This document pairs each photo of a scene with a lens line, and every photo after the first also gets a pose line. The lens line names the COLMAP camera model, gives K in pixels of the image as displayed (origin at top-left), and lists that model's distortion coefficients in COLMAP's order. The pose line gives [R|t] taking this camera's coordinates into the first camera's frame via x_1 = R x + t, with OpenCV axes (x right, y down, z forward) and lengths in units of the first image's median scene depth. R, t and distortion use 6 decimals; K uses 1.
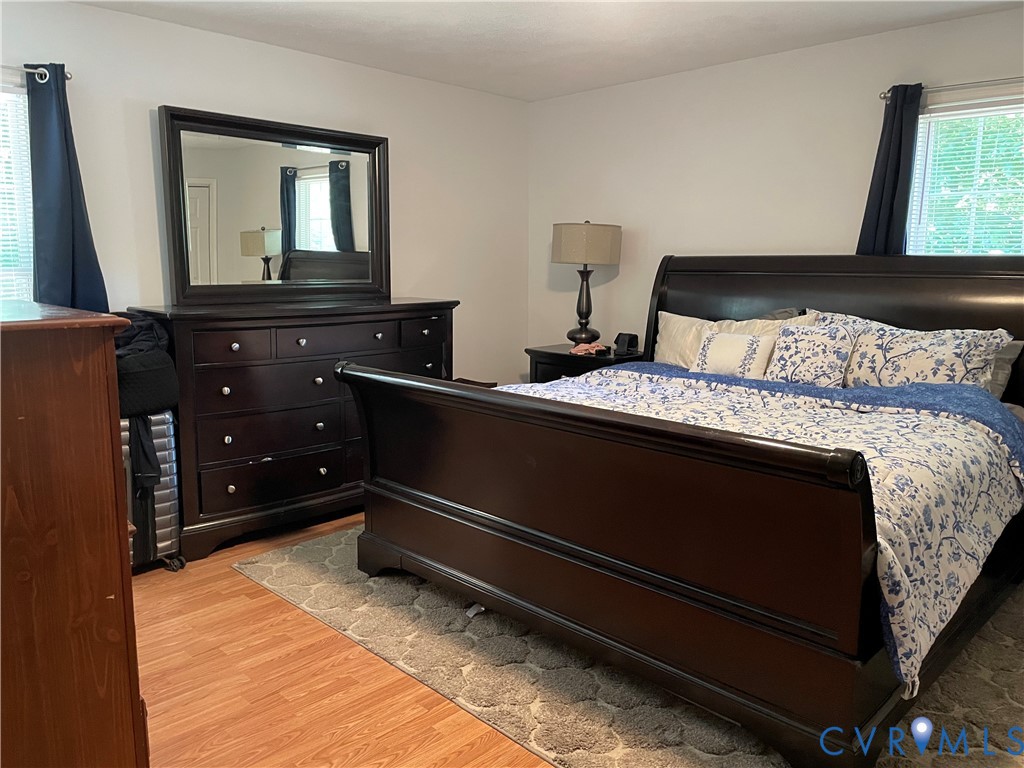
lens RADIAL K [[773.6, 0, 518.7], [0, 773.6, 384.3], [0, 0, 1]] dist [0.096704, -0.123653]
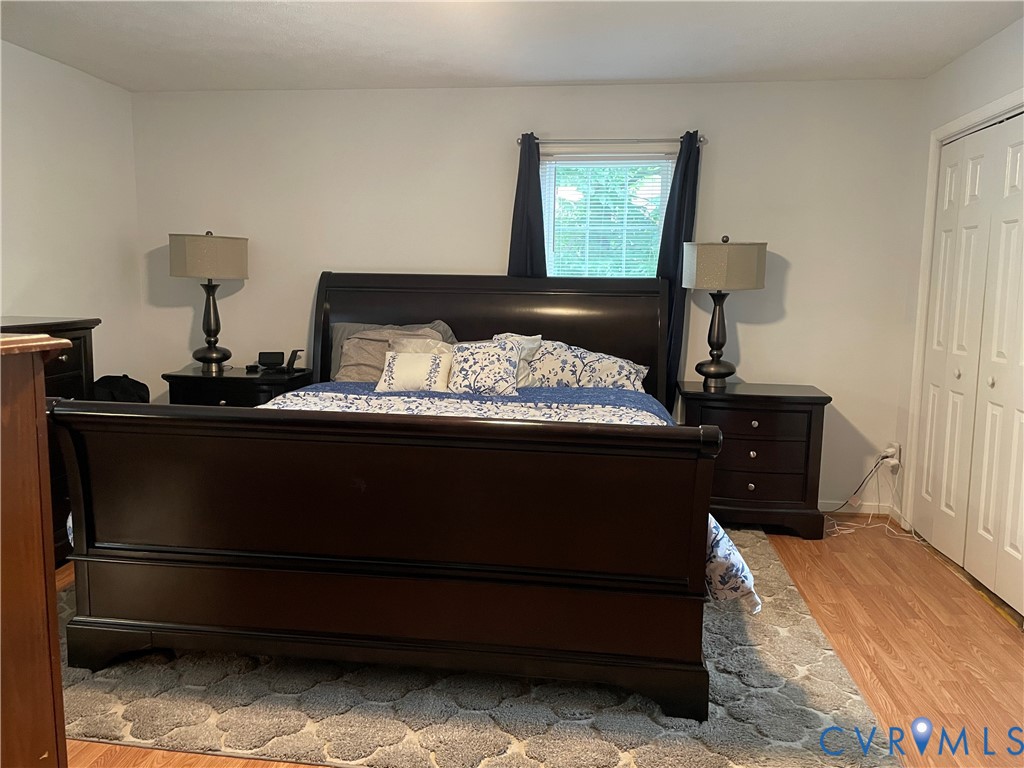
lens RADIAL K [[773.6, 0, 518.7], [0, 773.6, 384.3], [0, 0, 1]] dist [0.096704, -0.123653]
pose [[0.787728, -0.066476, 0.612426, -0.273446], [0.076632, 0.997013, 0.009654, -0.015228], [-0.611238, 0.039327, 0.790469, 0.081273]]
